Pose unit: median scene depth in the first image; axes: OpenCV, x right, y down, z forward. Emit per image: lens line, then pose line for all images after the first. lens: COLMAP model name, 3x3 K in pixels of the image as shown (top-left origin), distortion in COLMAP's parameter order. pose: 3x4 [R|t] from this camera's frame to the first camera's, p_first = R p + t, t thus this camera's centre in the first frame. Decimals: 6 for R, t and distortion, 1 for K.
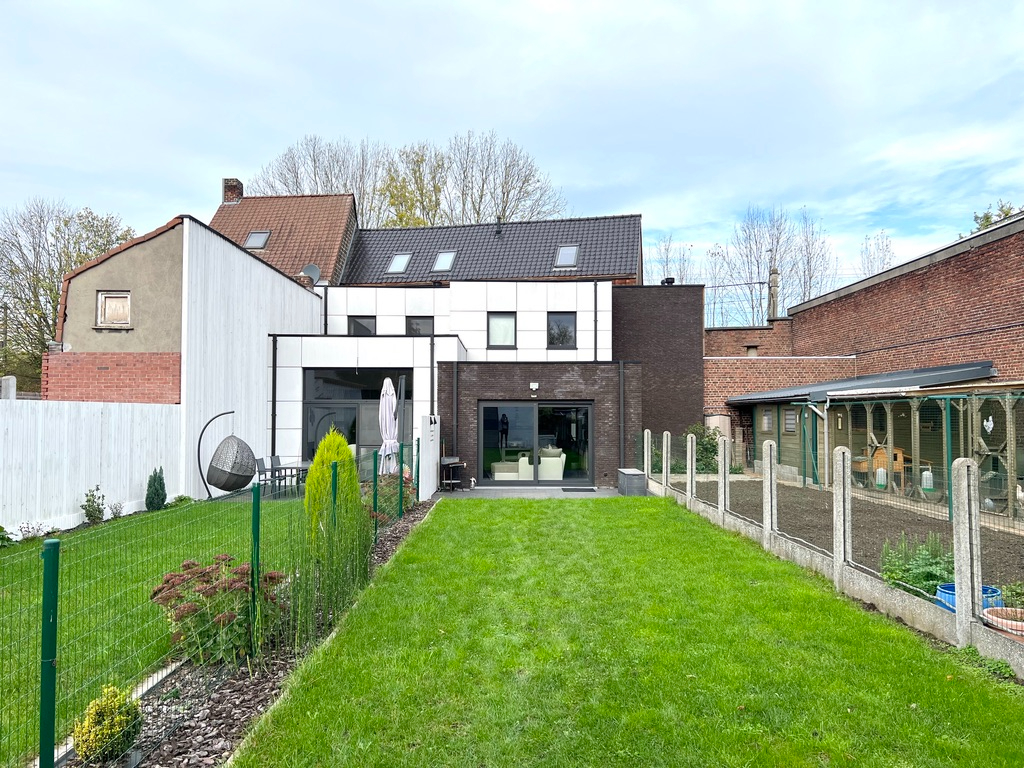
lens RADIAL K [[778.4, 0, 511.5], [0, 778.4, 385.5], [0, 0, 1]] dist [-0.008057, -0.002501]
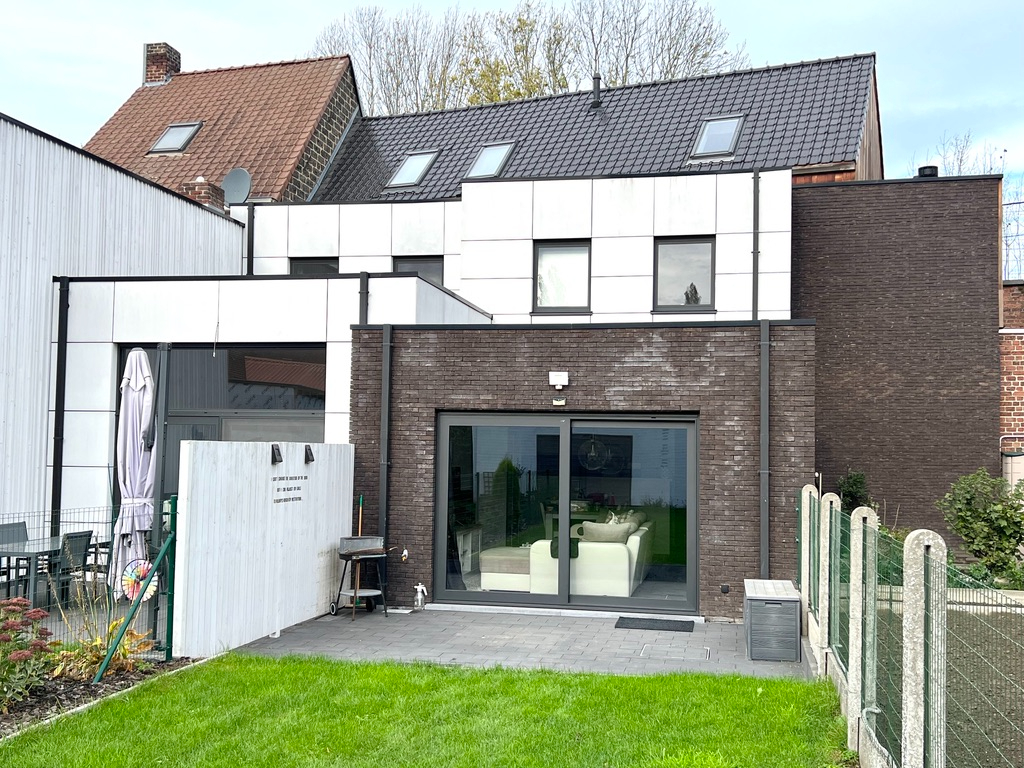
lens RADIAL K [[1101.0, 0, 511.7], [0, 1101.0, 384.3], [0, 0, 1]] dist [0.000183, 0.000000]
pose [[0.976343, 0.001941, -0.216221, 0.108205], [-0.006886, 0.999732, -0.022118, 0.013753], [0.216120, 0.023084, 0.976094, 0.307348]]
